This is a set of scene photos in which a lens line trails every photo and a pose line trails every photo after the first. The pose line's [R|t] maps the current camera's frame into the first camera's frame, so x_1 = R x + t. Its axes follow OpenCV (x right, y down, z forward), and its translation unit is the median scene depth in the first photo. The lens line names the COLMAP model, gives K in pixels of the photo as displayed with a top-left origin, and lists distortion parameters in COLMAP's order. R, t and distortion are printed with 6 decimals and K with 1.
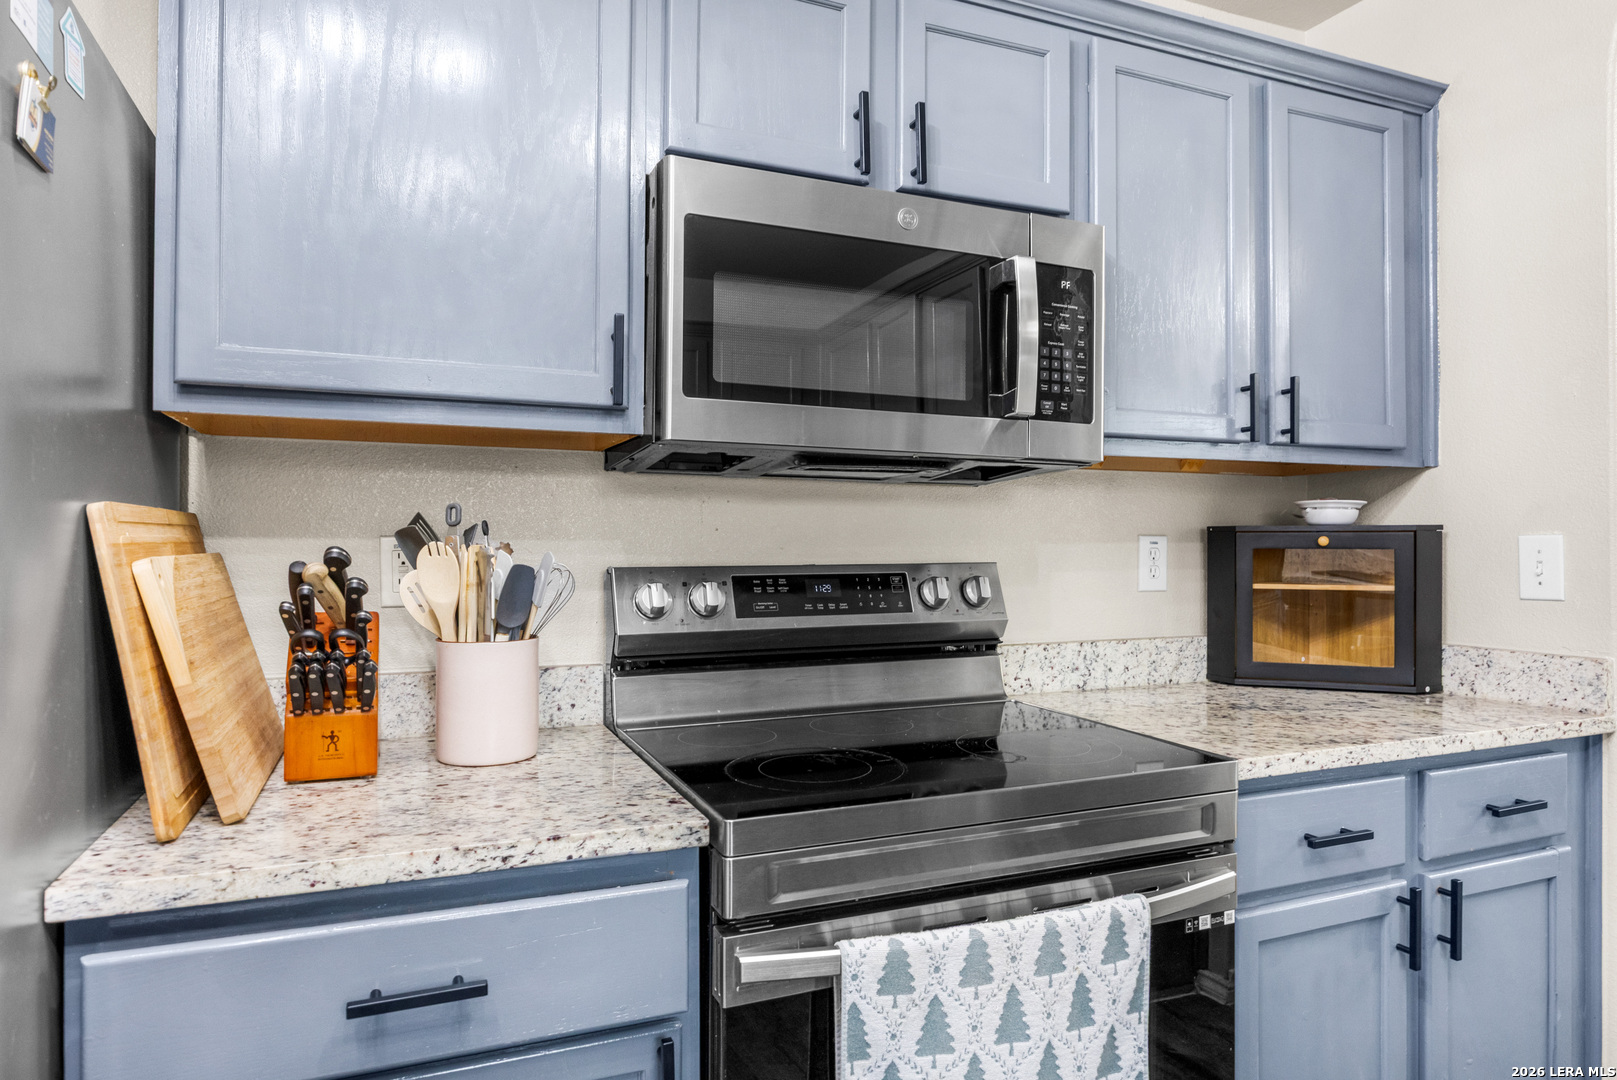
lens RADIAL K [[986.0, 0, 808.9], [0, 986.0, 529.9], [0, 0, 1]] dist [-0.001365, 0.000946]
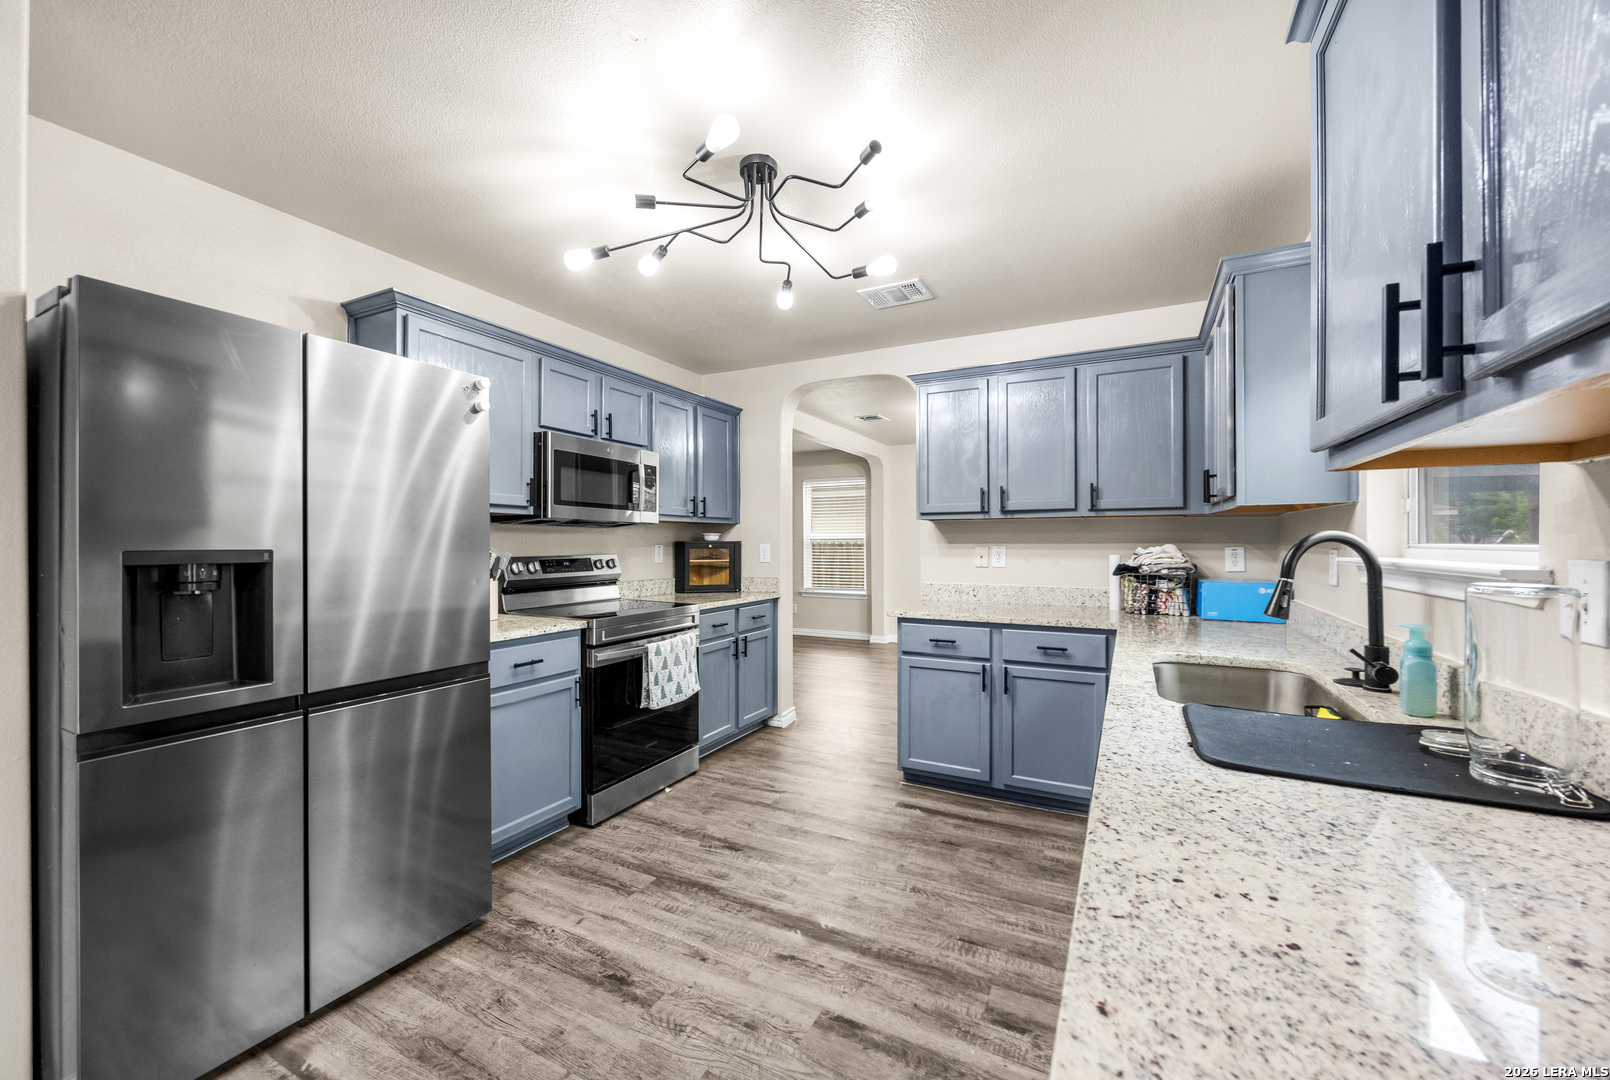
lens RADIAL K [[623.7, 0, 806.8], [0, 623.7, 540.1], [0, 0, 1]] dist [-0.002254, 0.000148]
pose [[0.767541, -0.000657, 0.640999, -0.643833], [-0.001751, 0.999994, 0.003121, -0.018383], [-0.640997, -0.003518, 0.767535, -0.909652]]
